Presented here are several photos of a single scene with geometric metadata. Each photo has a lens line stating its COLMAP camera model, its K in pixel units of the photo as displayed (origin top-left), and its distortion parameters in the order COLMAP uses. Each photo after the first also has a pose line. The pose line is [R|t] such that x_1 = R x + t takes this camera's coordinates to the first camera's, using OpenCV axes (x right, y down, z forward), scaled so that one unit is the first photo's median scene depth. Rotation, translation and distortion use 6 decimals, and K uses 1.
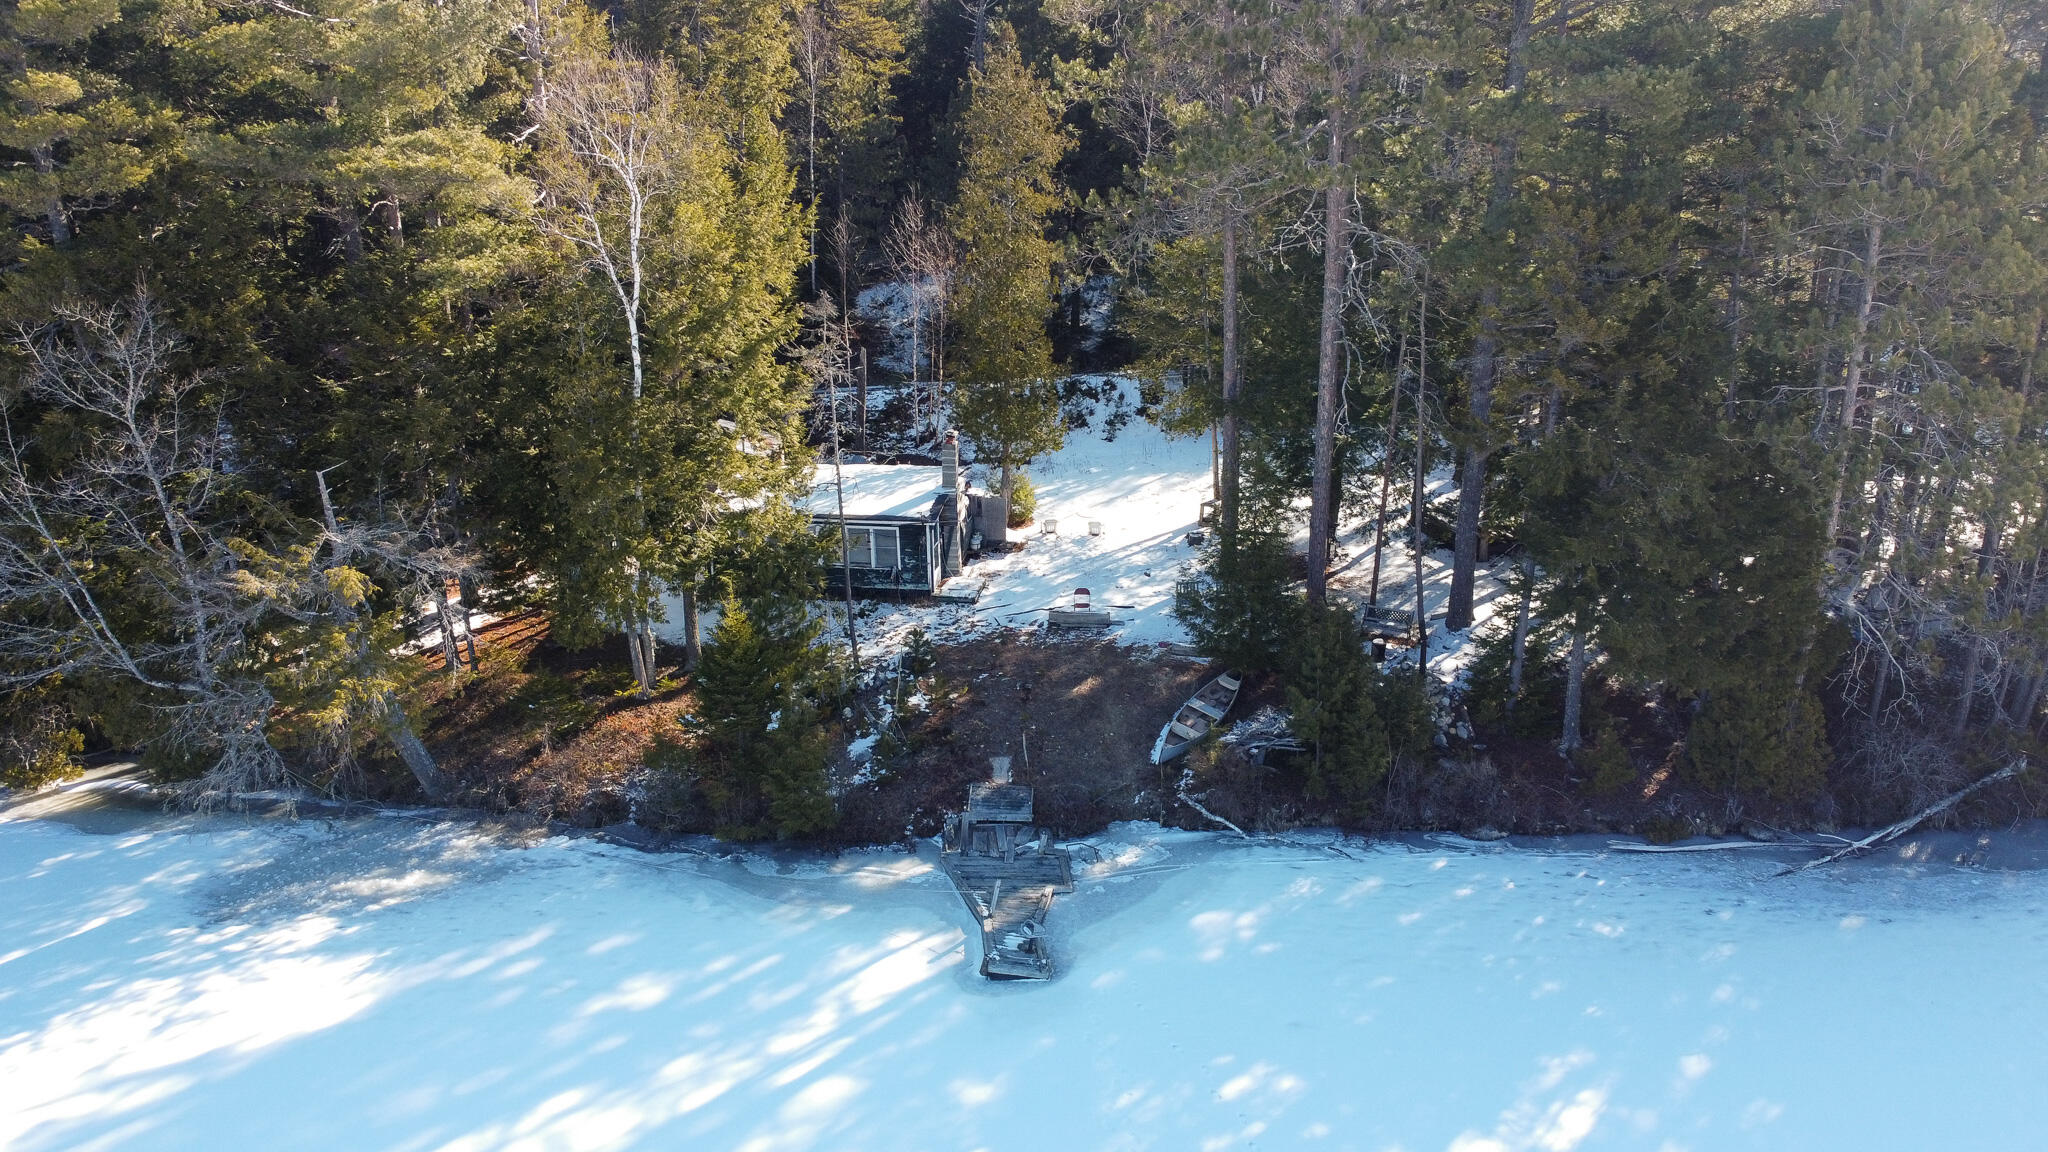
lens RADIAL K [[1602.6, 0, 1024.0], [0, 1602.6, 576.0], [0, 0, 1]] dist [0.061281, -0.002422]
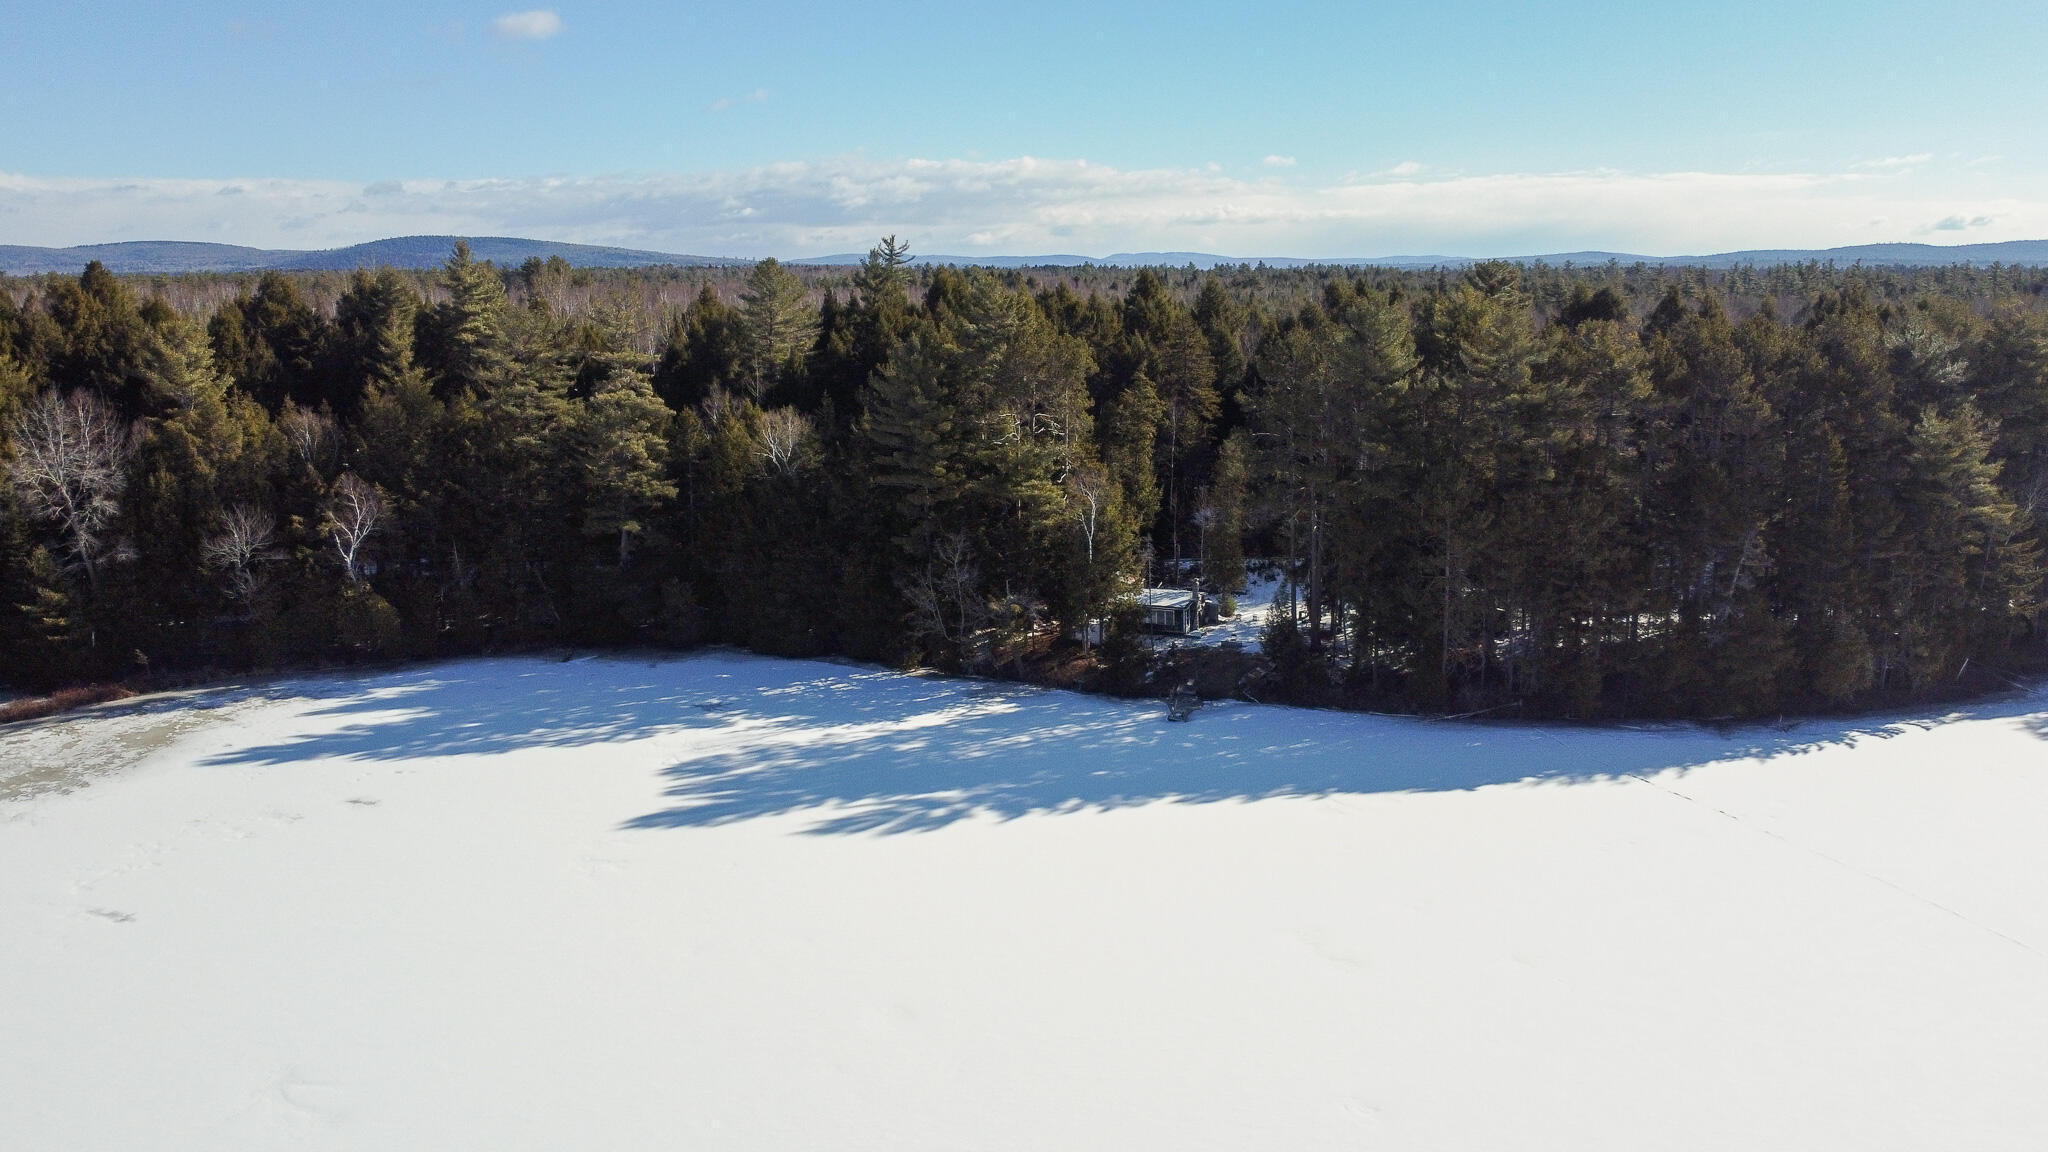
lens RADIAL K [[1602.6, 0, 1024.0], [0, 1602.6, 576.0], [0, 0, 1]] dist [0.061281, -0.002422]
pose [[0.961829, 0.050286, -0.268993, 0.493029], [-0.074941, 0.993796, -0.082181, 0.187375], [0.263192, 0.099202, 0.959630, -2.095733]]
